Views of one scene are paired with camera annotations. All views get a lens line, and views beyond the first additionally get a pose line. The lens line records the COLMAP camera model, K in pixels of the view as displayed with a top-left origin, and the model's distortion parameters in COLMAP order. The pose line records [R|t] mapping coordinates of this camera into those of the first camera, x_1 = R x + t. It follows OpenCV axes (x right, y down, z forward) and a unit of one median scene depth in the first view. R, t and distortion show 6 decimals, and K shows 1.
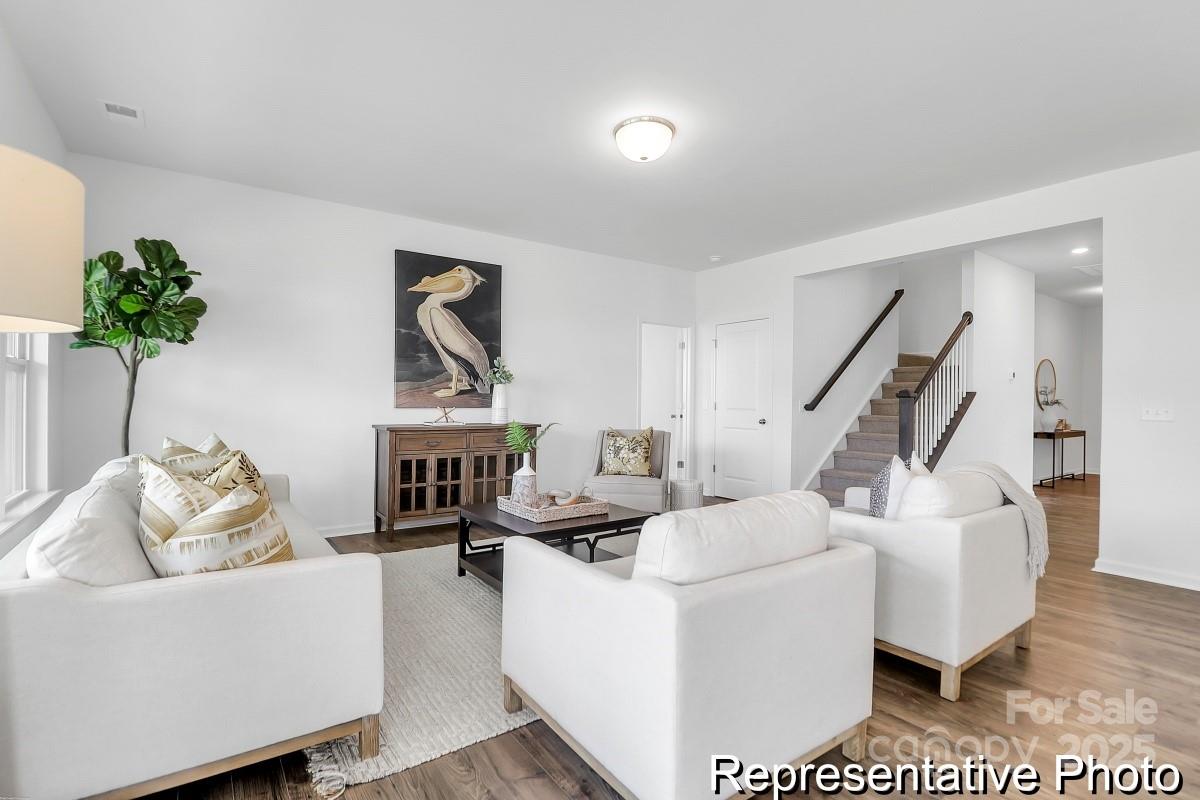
lens RADIAL K [[568.0, 0, 601.2], [0, 568.0, 406.1], [0, 0, 1]] dist [0.004628, -0.000062]
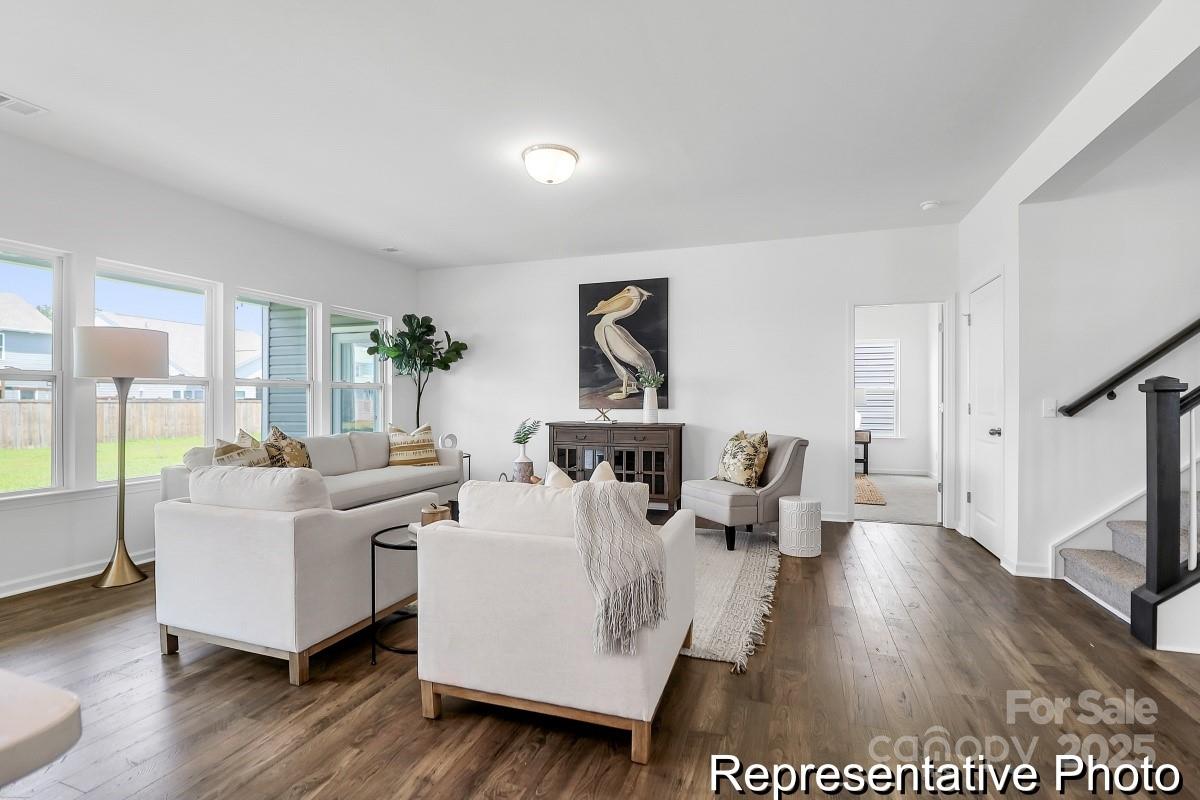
lens RADIAL K [[568.0, 0, 607.4], [0, 568.0, 404.5], [0, 0, 1]] dist [0.004628, -0.000062]
pose [[0.577224, -0.000743, -0.816585, 0.683130], [-0.000781, 0.999999, -0.001462, -0.003707], [0.816585, 0.001482, 0.577223, 0.299388]]
